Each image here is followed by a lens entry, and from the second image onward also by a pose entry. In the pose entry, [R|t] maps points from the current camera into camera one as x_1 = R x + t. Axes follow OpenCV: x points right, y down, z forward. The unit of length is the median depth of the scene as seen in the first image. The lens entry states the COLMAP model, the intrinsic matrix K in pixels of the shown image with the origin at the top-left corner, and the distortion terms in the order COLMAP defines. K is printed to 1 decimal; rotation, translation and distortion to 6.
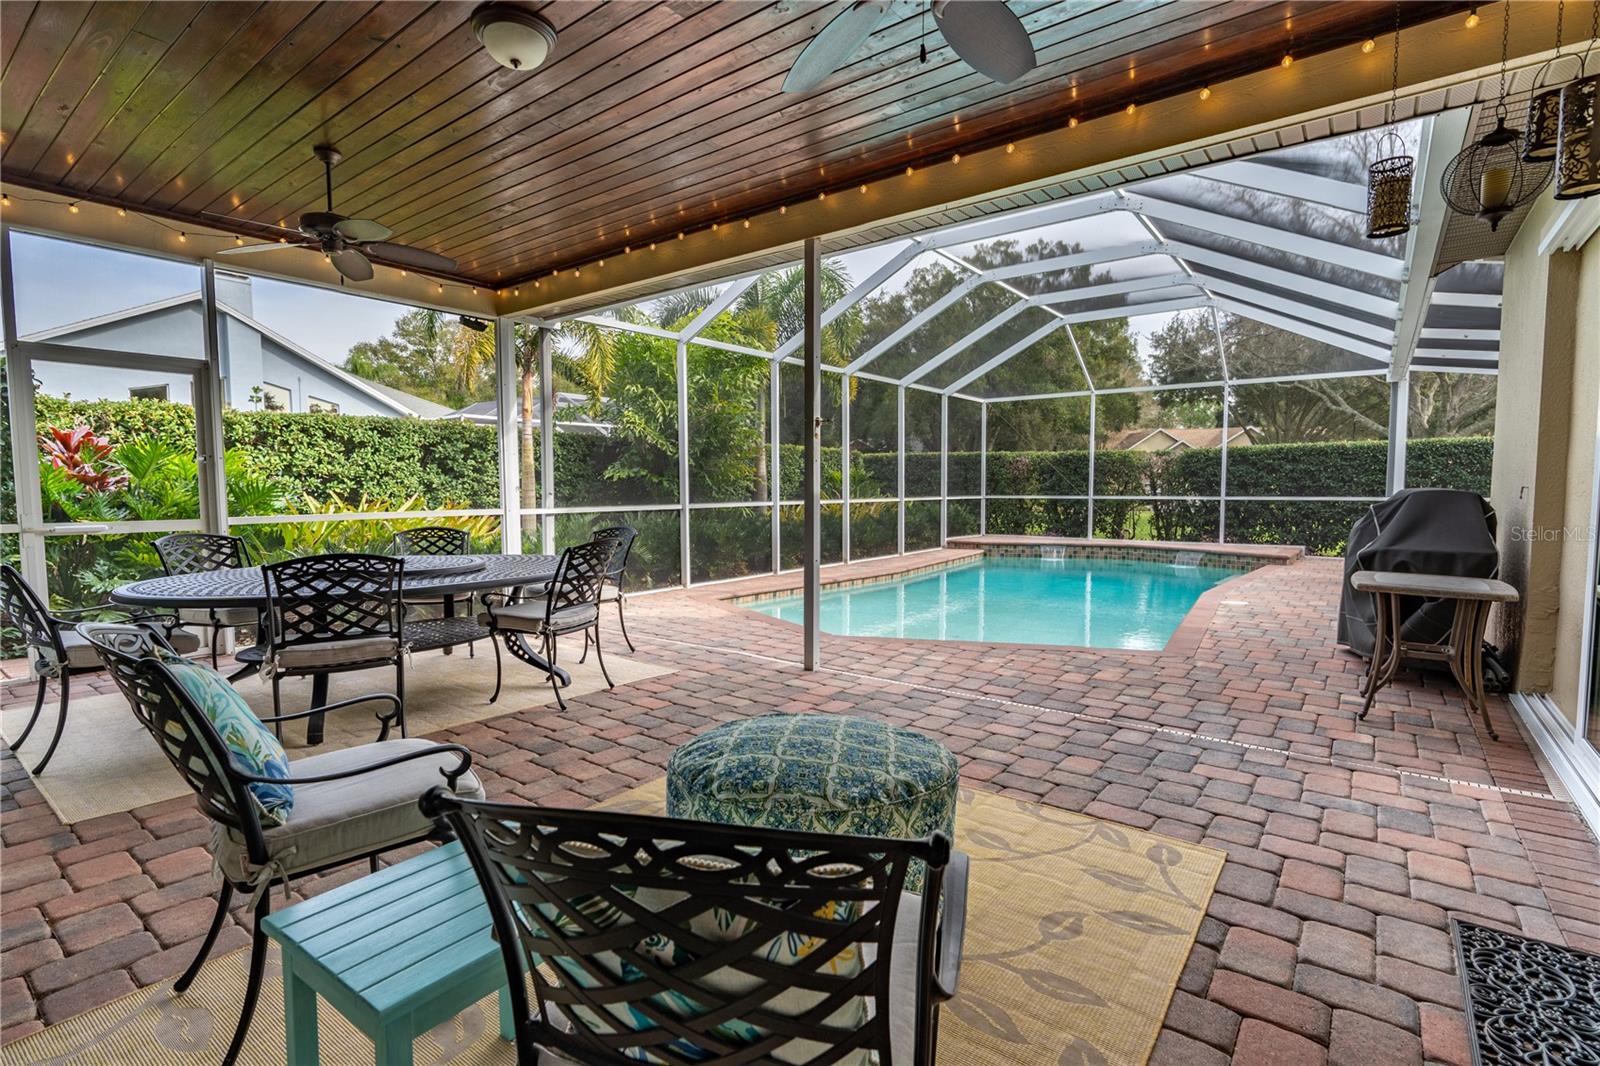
lens RADIAL K [[726.2, 0, 800.8], [0, 726.2, 537.5], [0, 0, 1]] dist [-0.005492, -0.000383]
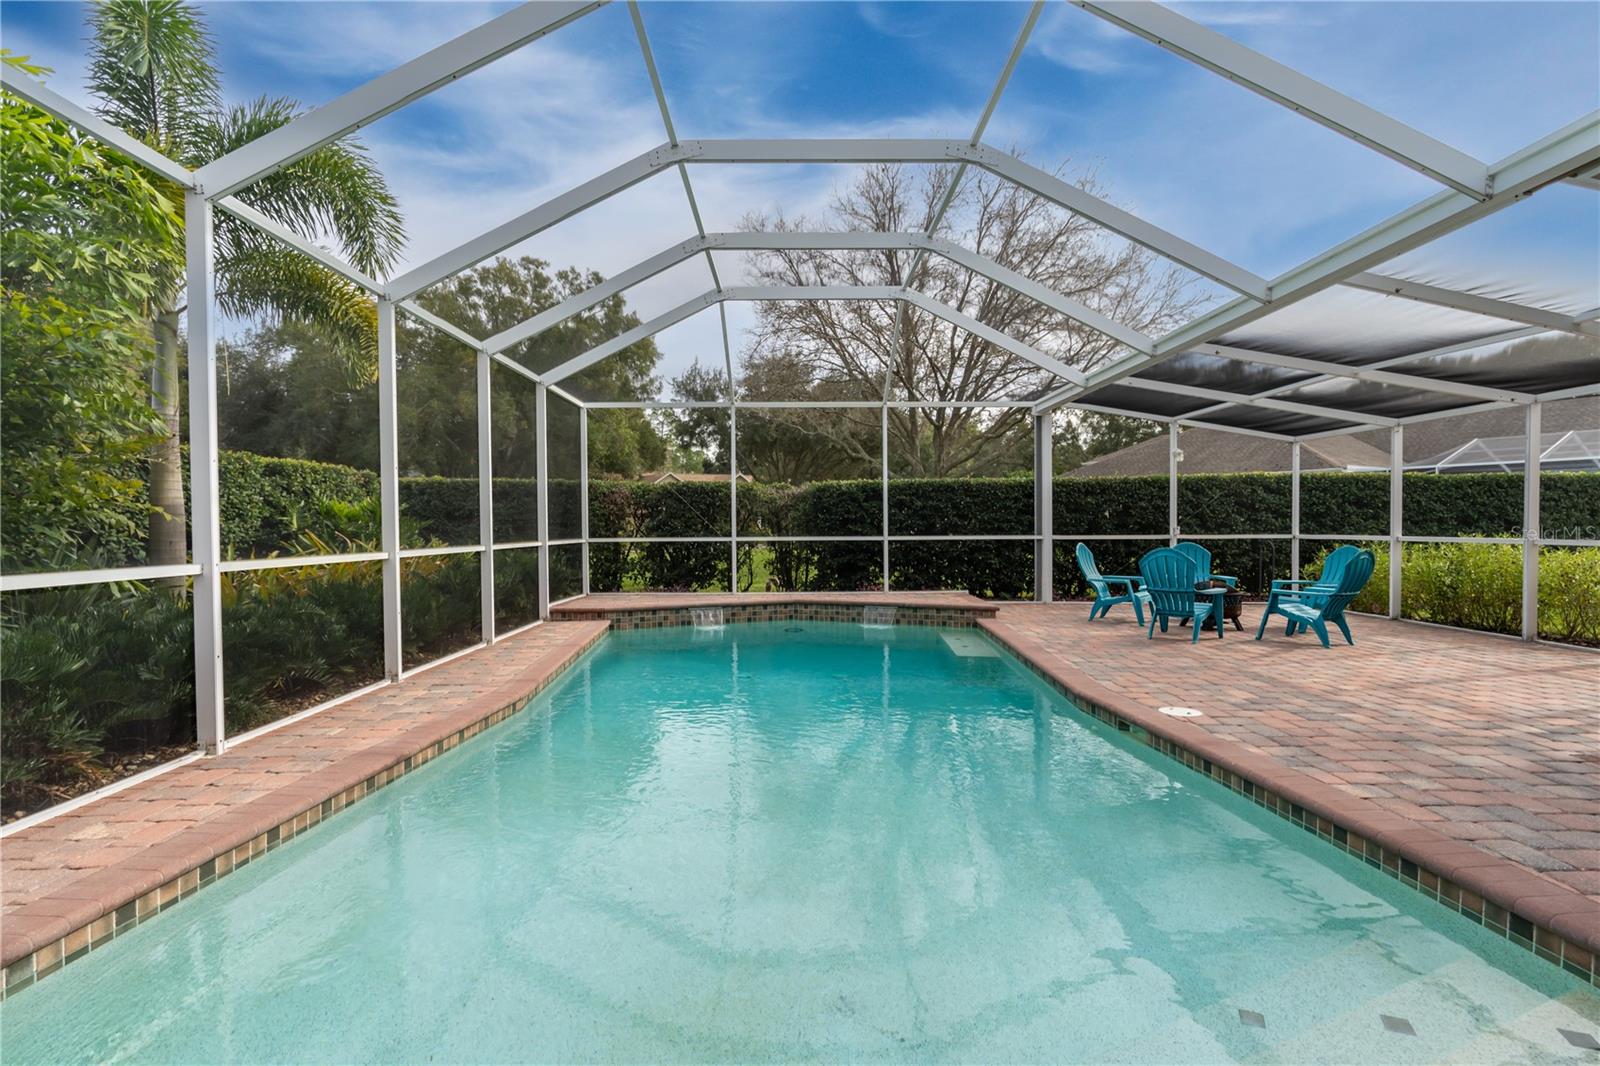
lens RADIAL K [[726.2, 0, 796.7], [0, 726.2, 539.8], [0, 0, 1]] dist [-0.005492, -0.000383]
pose [[0.799615, -0.014130, 0.600347, -0.010937], [0.045794, 0.998247, -0.037499, -0.024812], [-0.598765, 0.057477, 0.798860, 0.373731]]
